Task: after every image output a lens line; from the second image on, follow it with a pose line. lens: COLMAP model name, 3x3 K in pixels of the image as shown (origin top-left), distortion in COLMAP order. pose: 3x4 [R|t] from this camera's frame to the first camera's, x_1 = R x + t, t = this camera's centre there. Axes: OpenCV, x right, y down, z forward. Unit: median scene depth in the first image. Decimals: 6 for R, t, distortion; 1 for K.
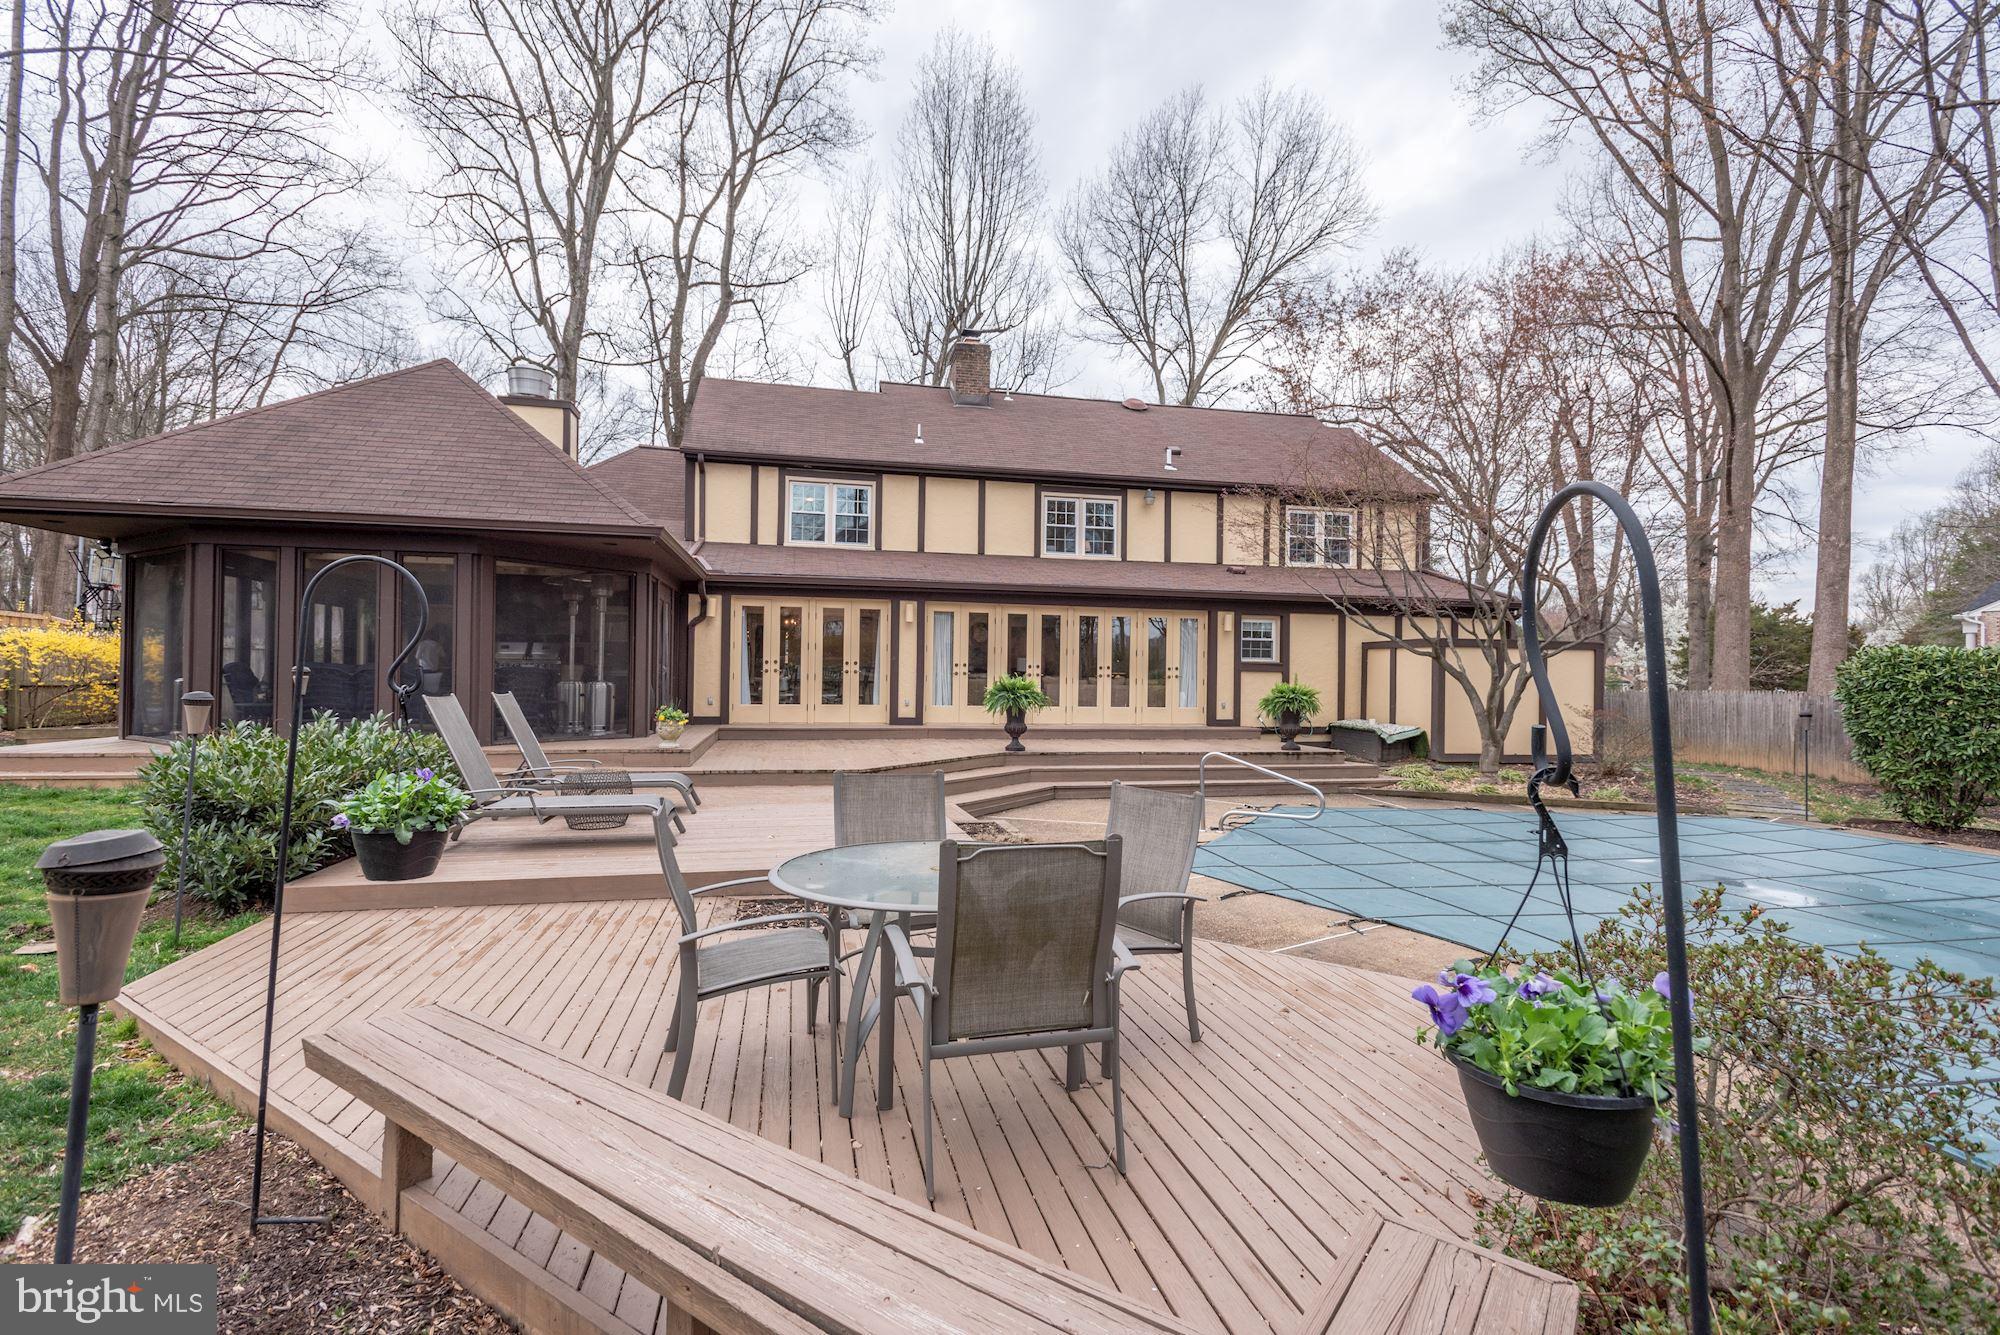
lens RADIAL K [[927.3, 0, 989.1], [0, 927.3, 674.3], [0, 0, 1]] dist [0.013744, -0.000878]
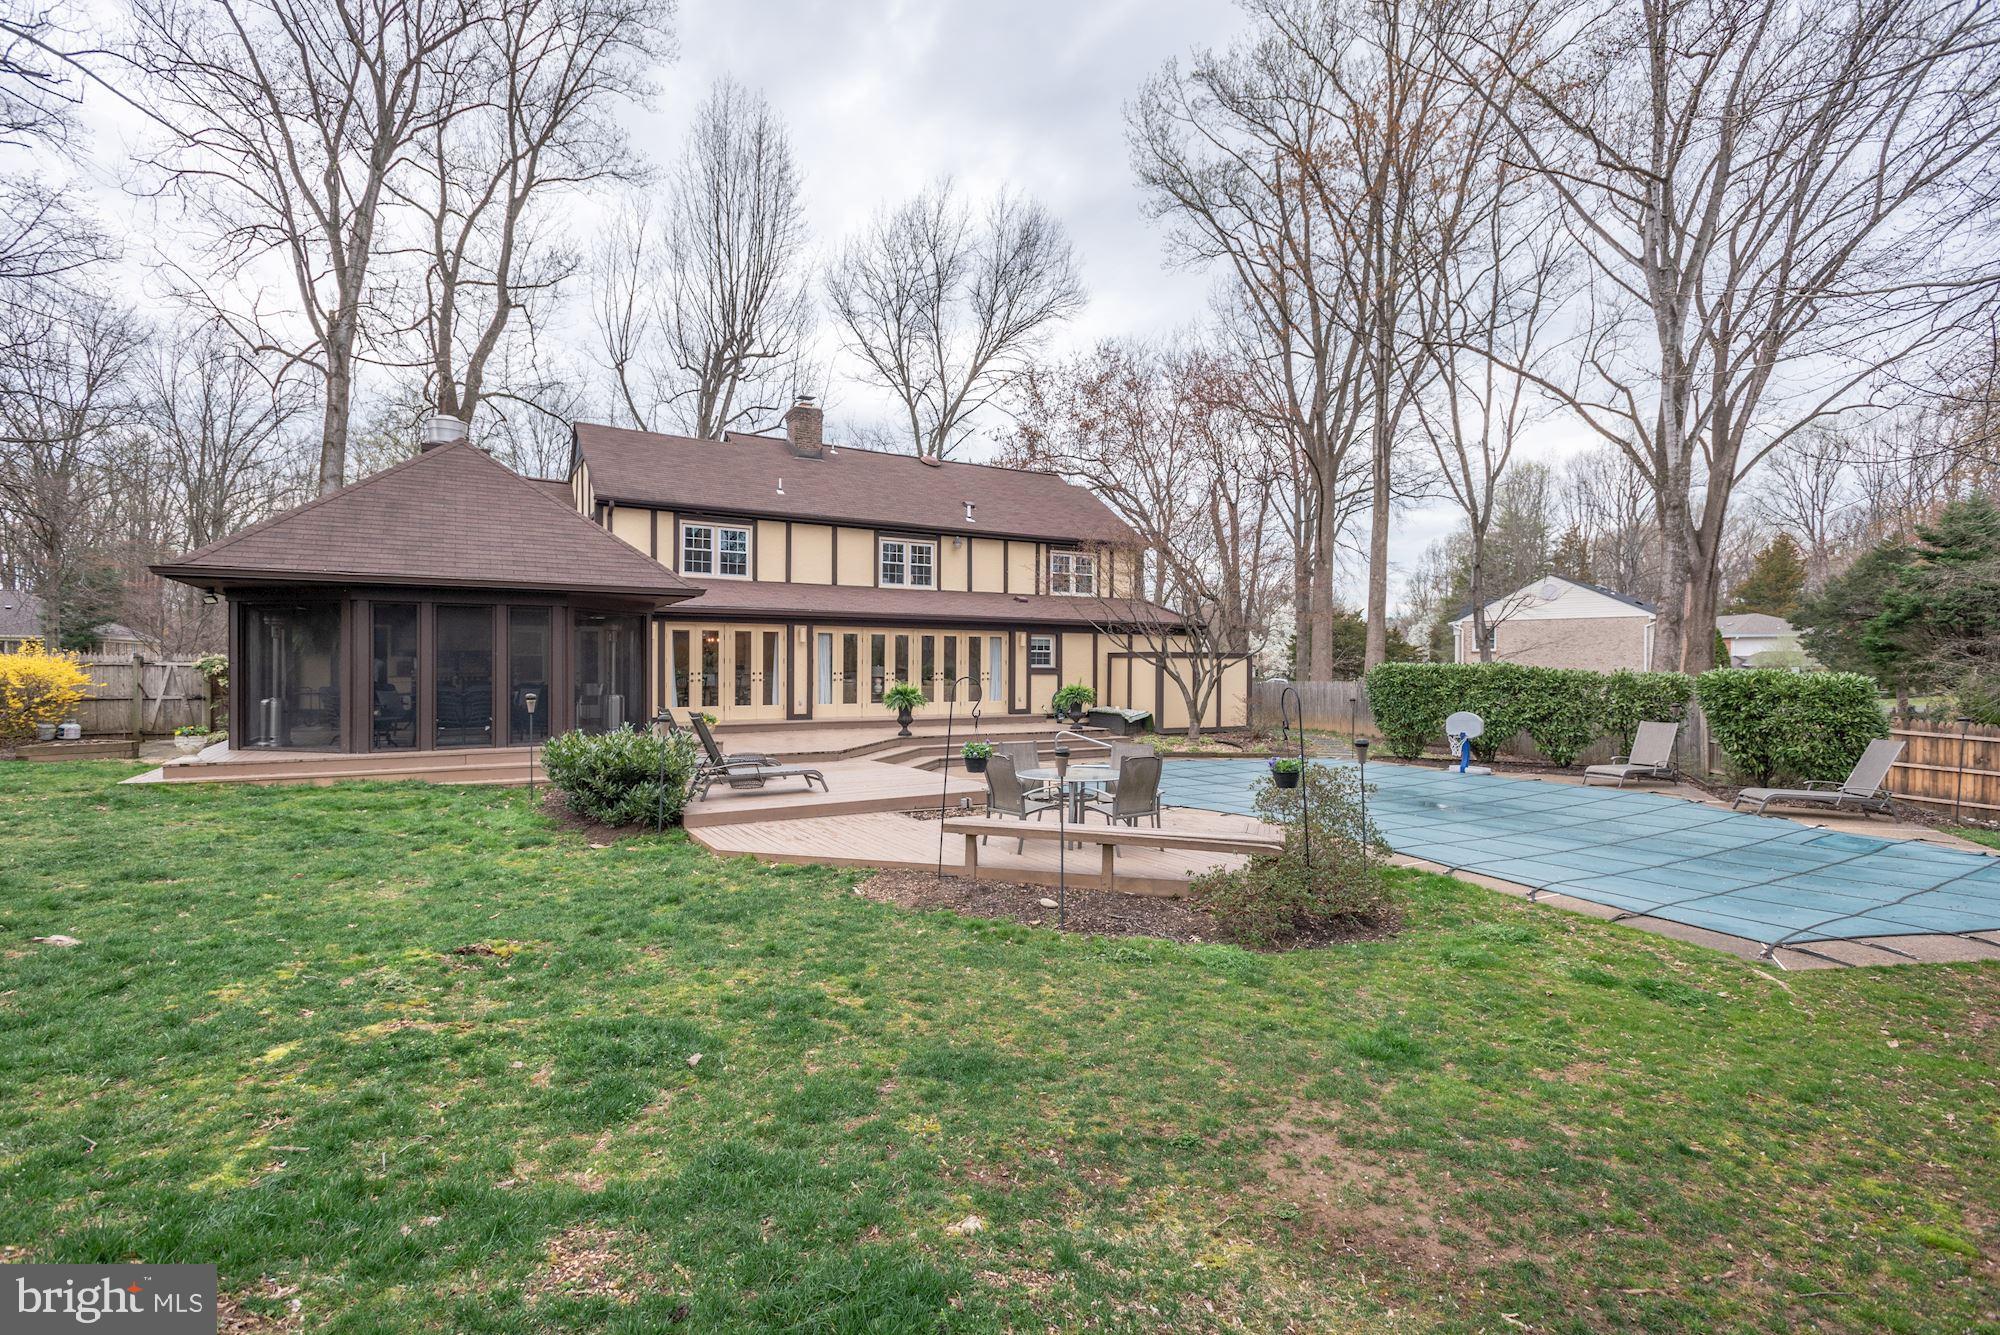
lens RADIAL K [[927.3, 0, 989.1], [0, 927.3, 674.3], [0, 0, 1]] dist [0.013744, -0.000878]
pose [[0.948237, -0.013386, 0.317280, -0.212745], [0.008773, 0.999834, 0.015966, -0.024092], [-0.317442, -0.012356, 0.948197, -0.281670]]
